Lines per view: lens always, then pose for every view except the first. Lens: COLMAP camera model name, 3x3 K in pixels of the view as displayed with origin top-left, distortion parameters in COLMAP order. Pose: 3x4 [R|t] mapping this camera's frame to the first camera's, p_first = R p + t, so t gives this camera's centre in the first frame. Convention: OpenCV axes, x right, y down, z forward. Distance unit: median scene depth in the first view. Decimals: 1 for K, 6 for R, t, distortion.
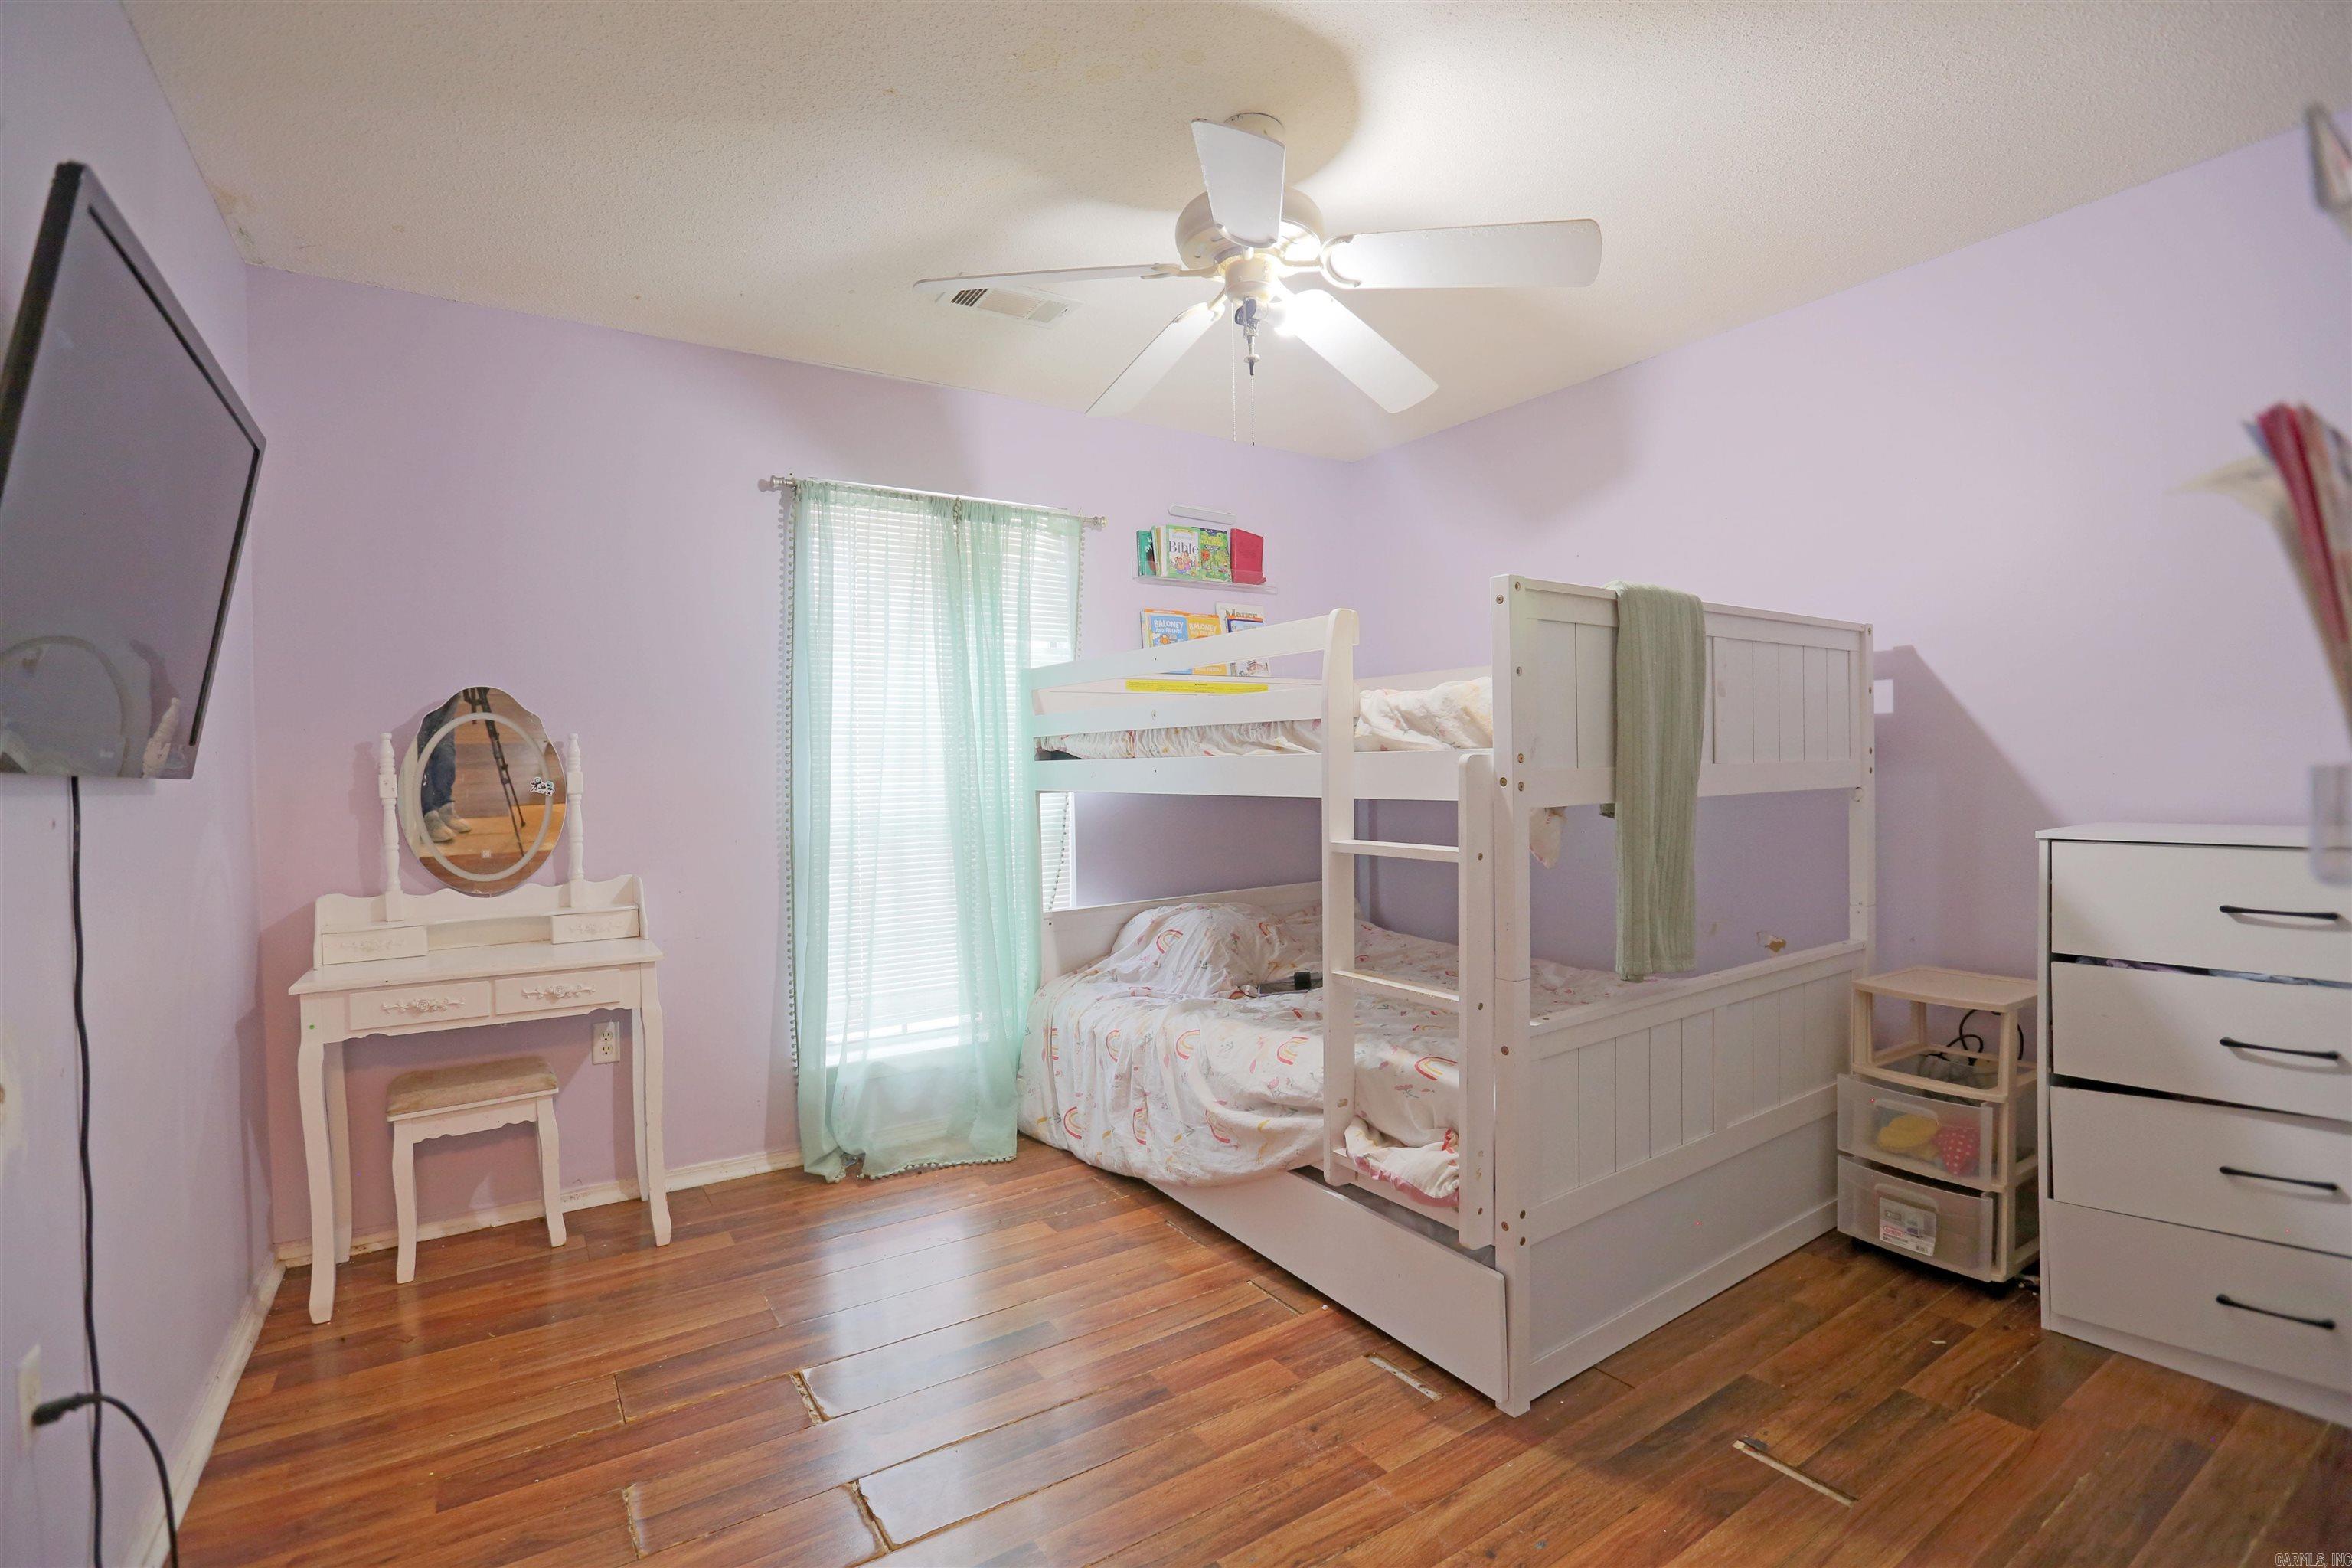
lens RADIAL K [[1072.1, 0, 1176.0], [0, 1072.1, 784.0], [0, 0, 1]] dist [-0.048155, 0.019229]
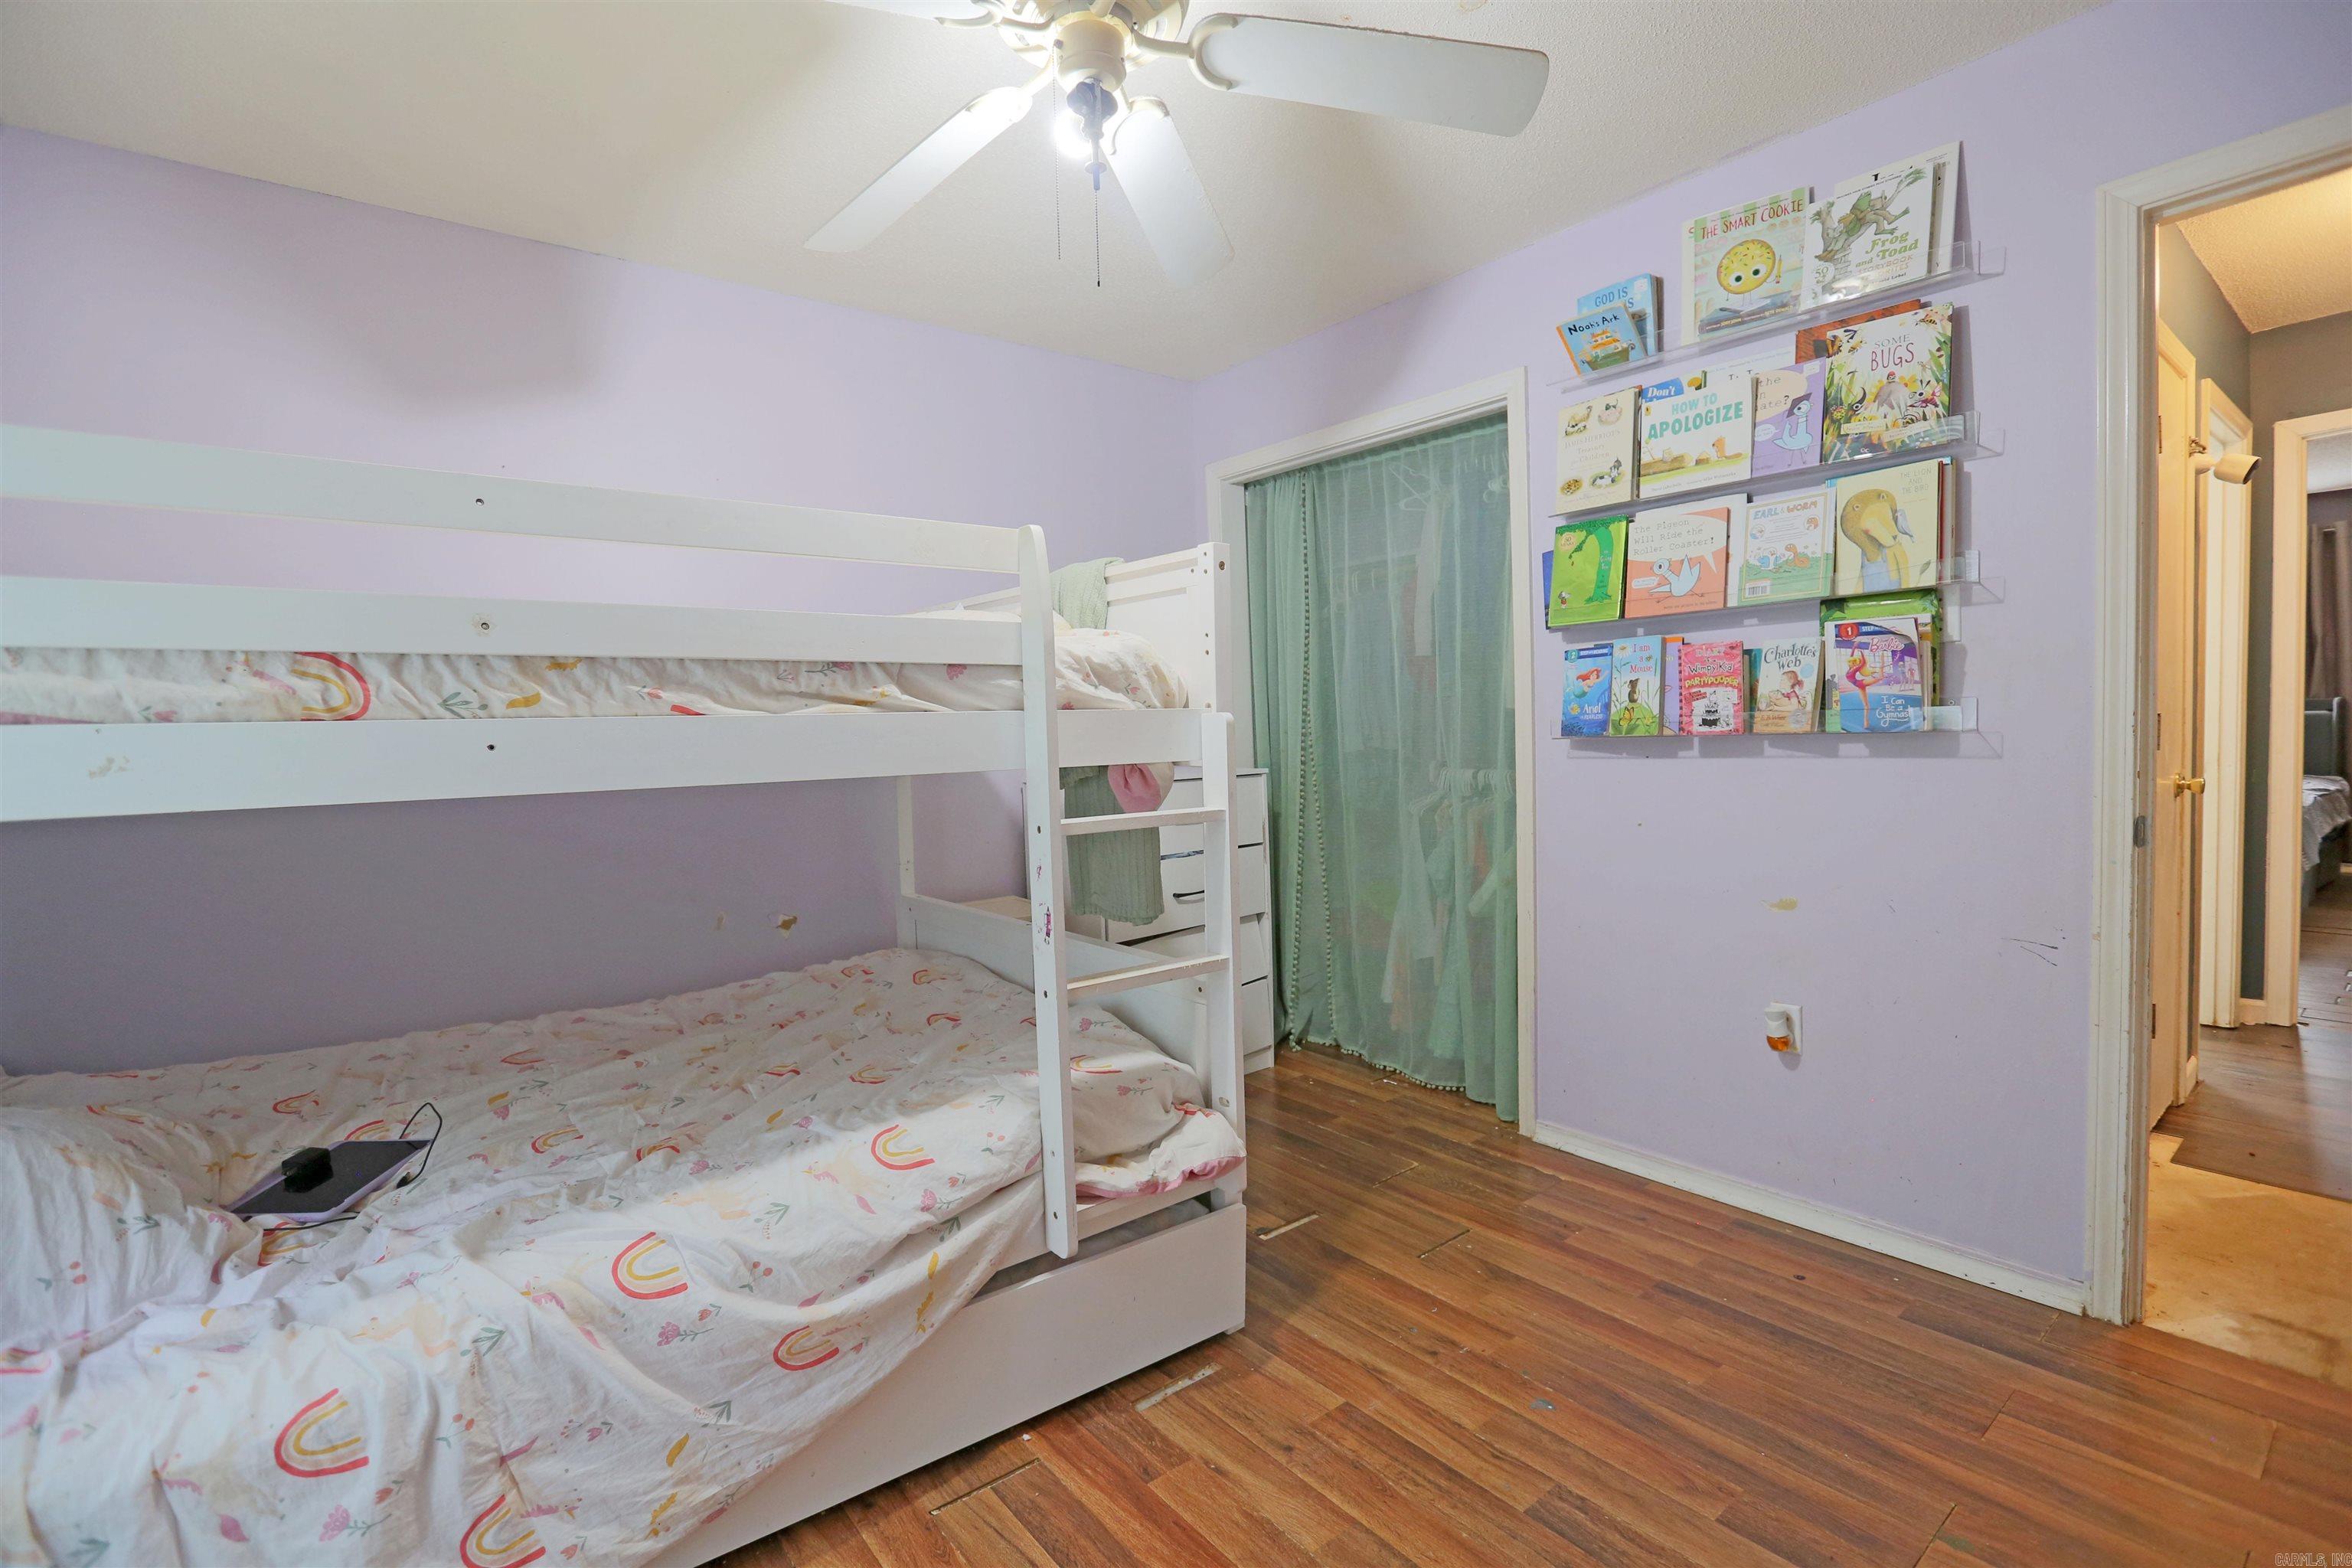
lens RADIAL K [[1072.1, 0, 1176.0], [0, 1072.1, 784.0], [0, 0, 1]] dist [-0.048155, 0.019229]
pose [[-0.080571, -0.033278, 0.996193, -0.651998], [0.047070, 0.998200, 0.037152, 0.000398], [-0.995637, 0.049884, -0.078859, 0.992093]]
